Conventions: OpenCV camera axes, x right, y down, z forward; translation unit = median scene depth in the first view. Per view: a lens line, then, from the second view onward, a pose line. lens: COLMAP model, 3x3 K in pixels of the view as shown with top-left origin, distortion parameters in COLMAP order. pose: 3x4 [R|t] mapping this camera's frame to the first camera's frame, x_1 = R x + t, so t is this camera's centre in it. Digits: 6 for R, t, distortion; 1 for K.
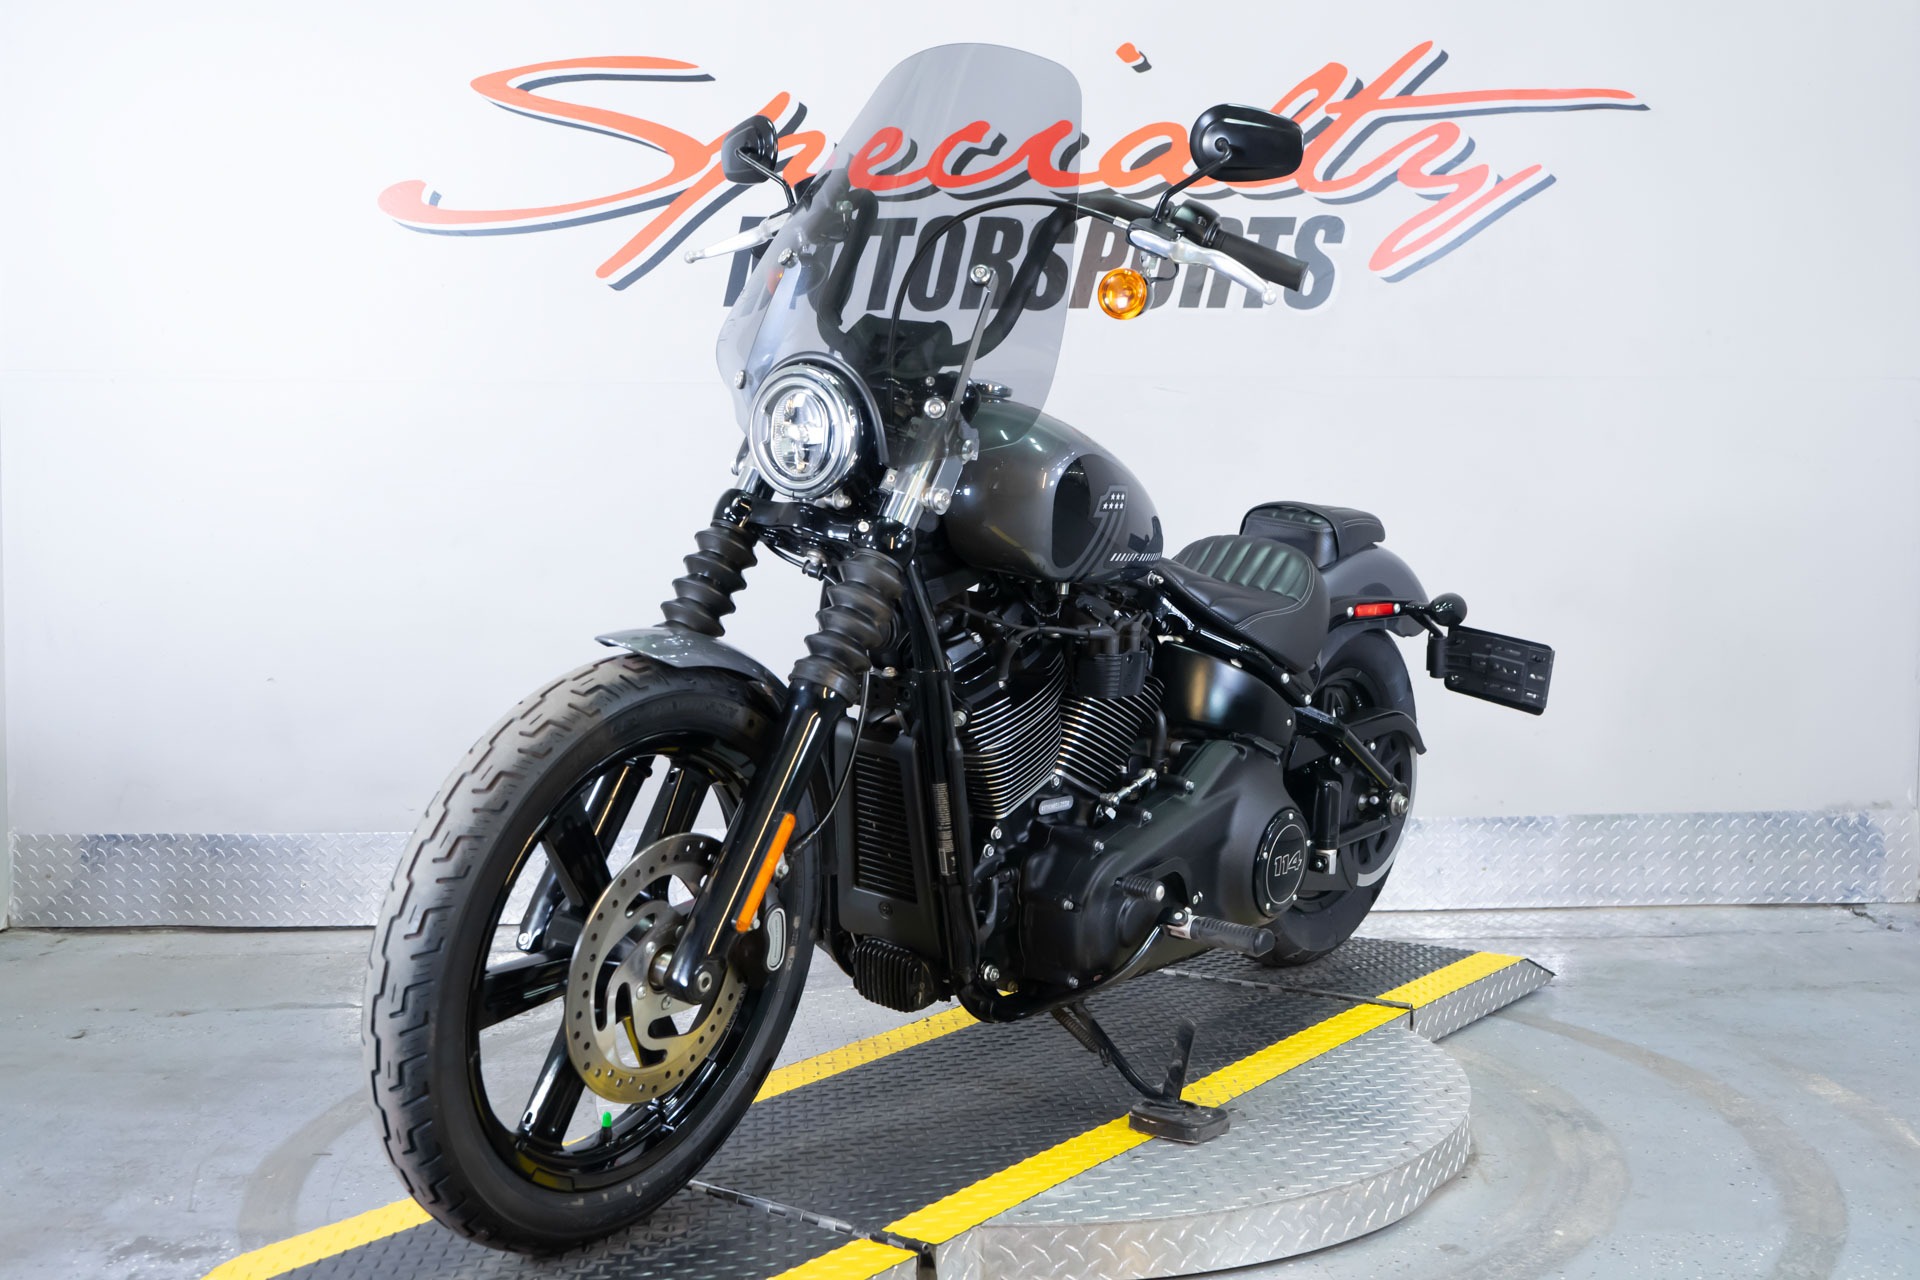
lens RADIAL K [[1997.8, 0, 965.2], [0, 1997.8, 641.3], [0, 0, 1]] dist [0.008886, 0.012979]
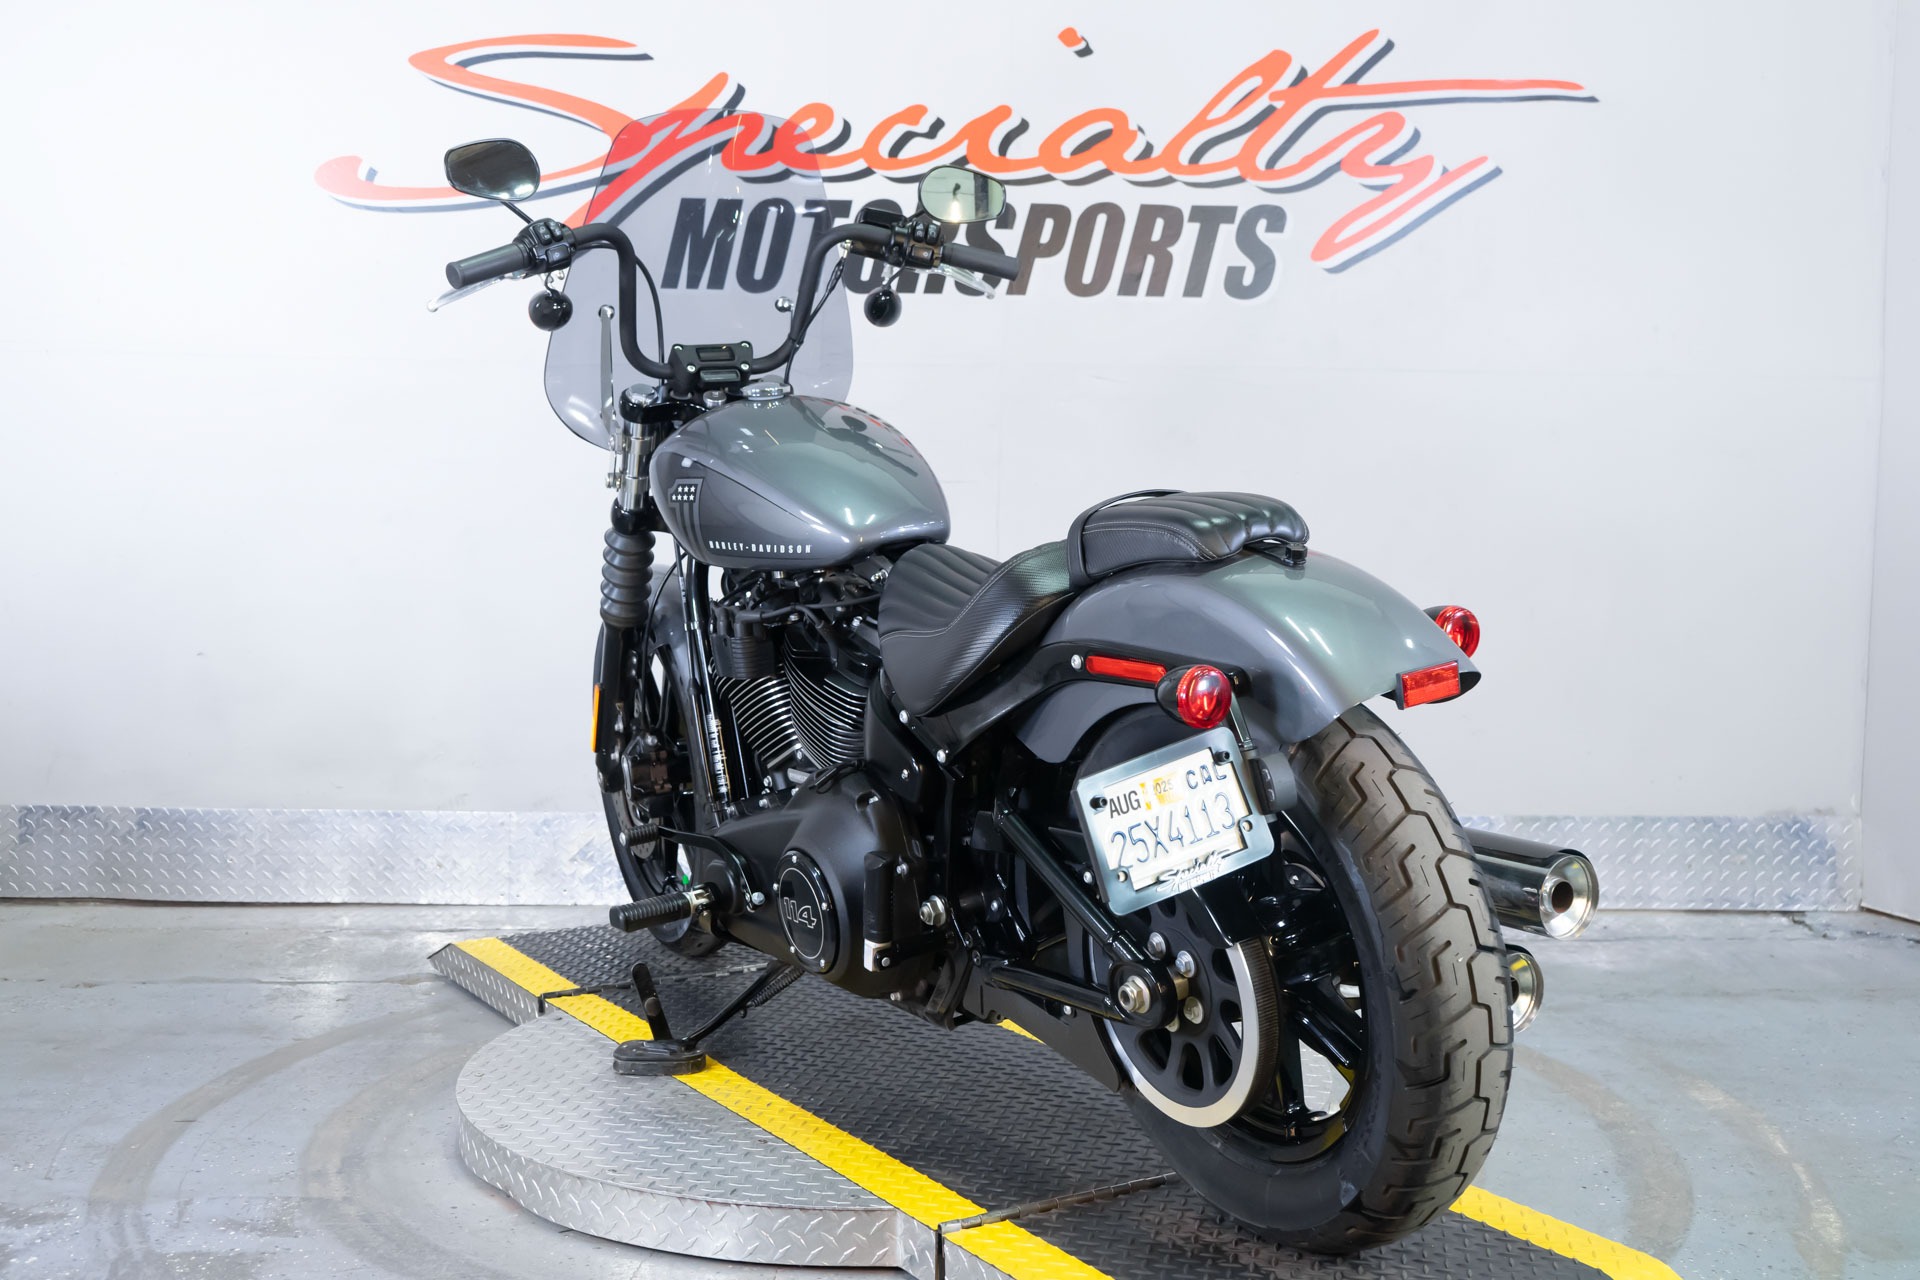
lens RADIAL K [[2032.7, 0, 961.5], [0, 2032.7, 638.1], [0, 0, 1]] dist [0.018559, -0.007965]
pose [[0.999652, 0.018479, -0.018839, 0.052177], [-0.018405, 0.999822, 0.004106, -0.000009], [0.018912, -0.003758, 0.999814, -0.010118]]
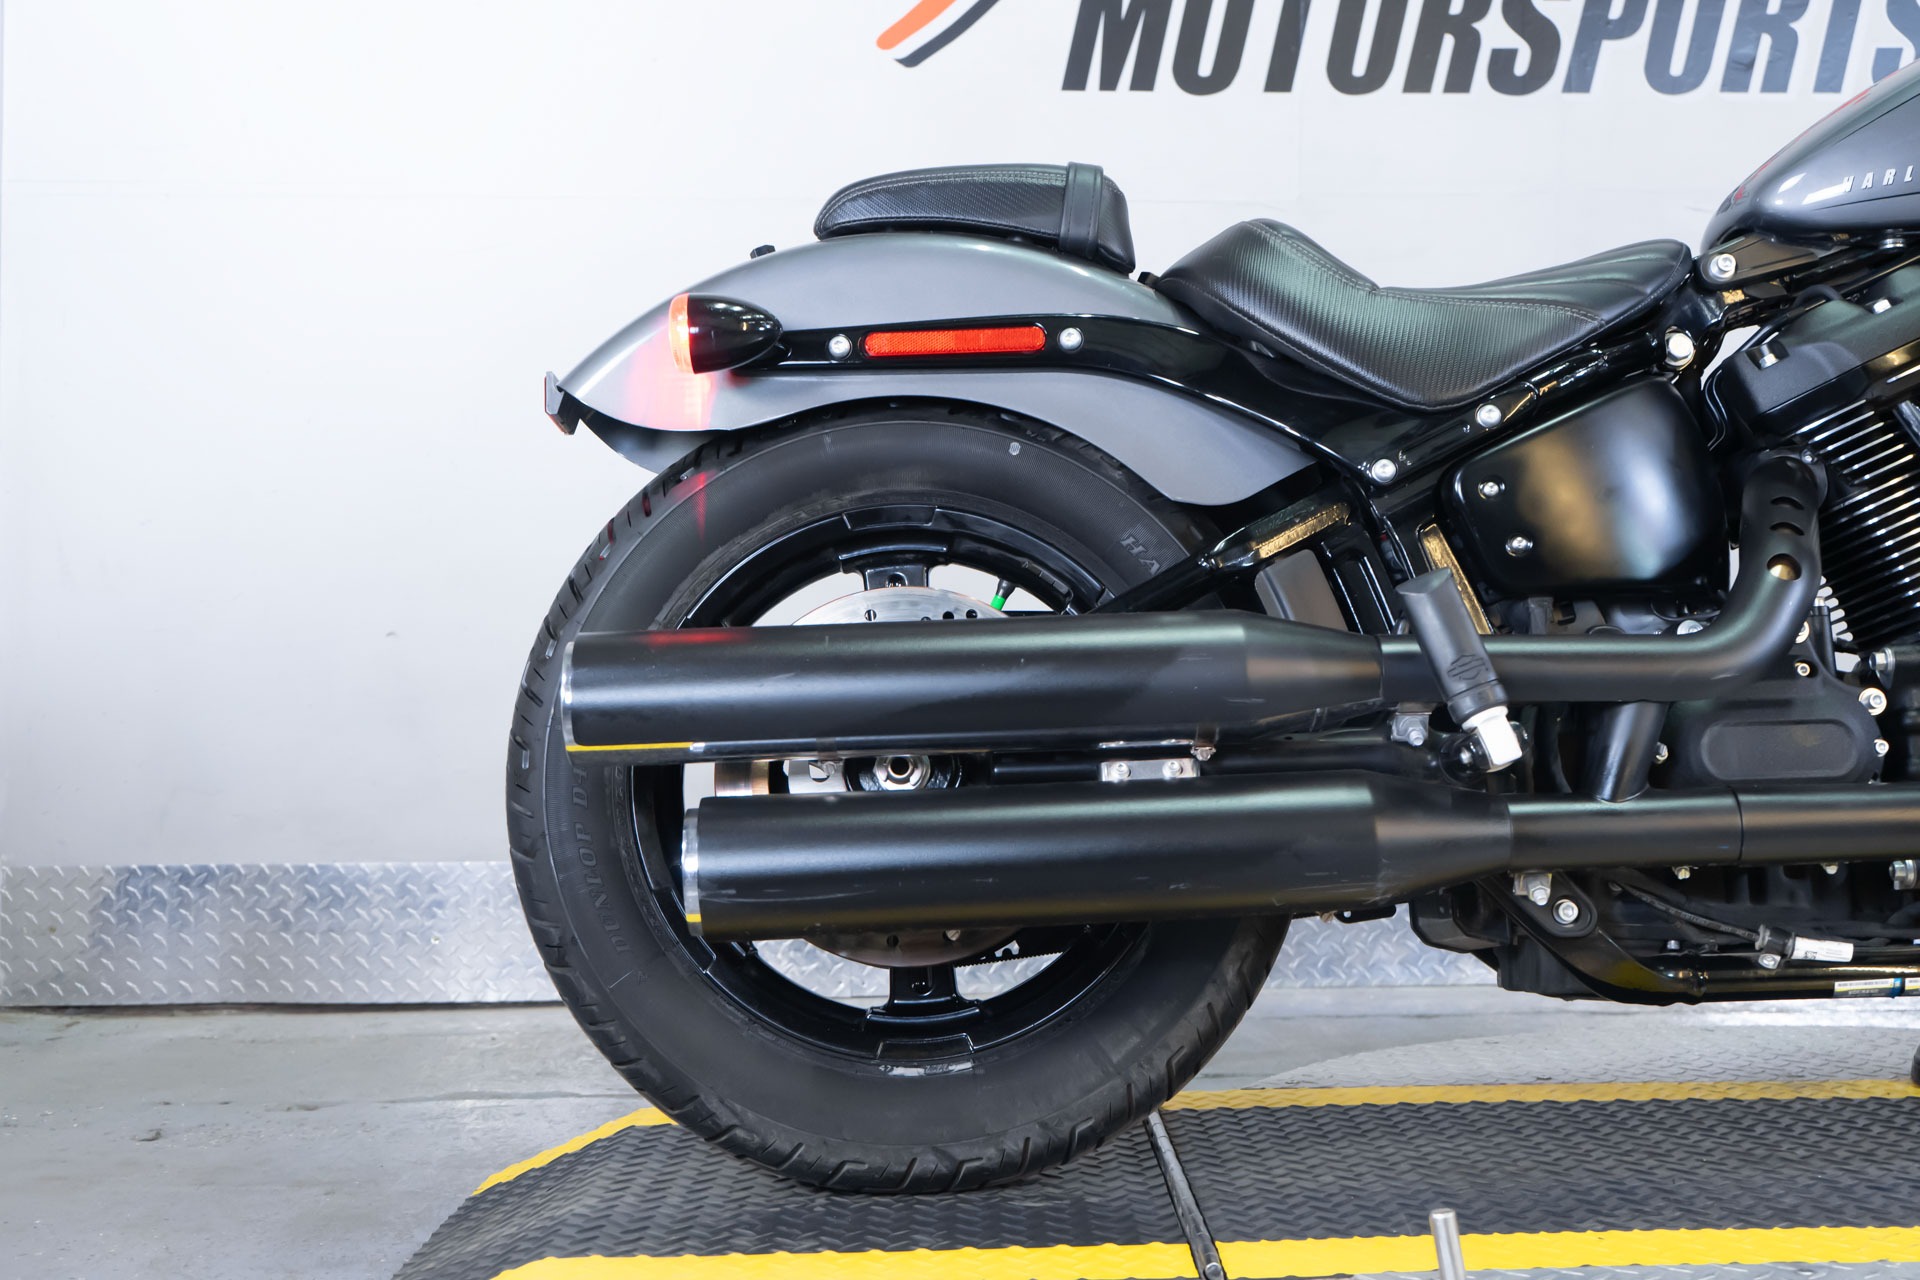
lens RADIAL K [[2223.1, 0, 960.0], [0, 2223.1, 640.0], [0, 0, 1]] dist [0.020967, 0.033779]
pose [[0.999968, -0.002006, 0.007761, -0.162886], [0.002576, 0.997240, -0.074204, 0.078460], [-0.007591, 0.074222, 0.997213, 0.249978]]
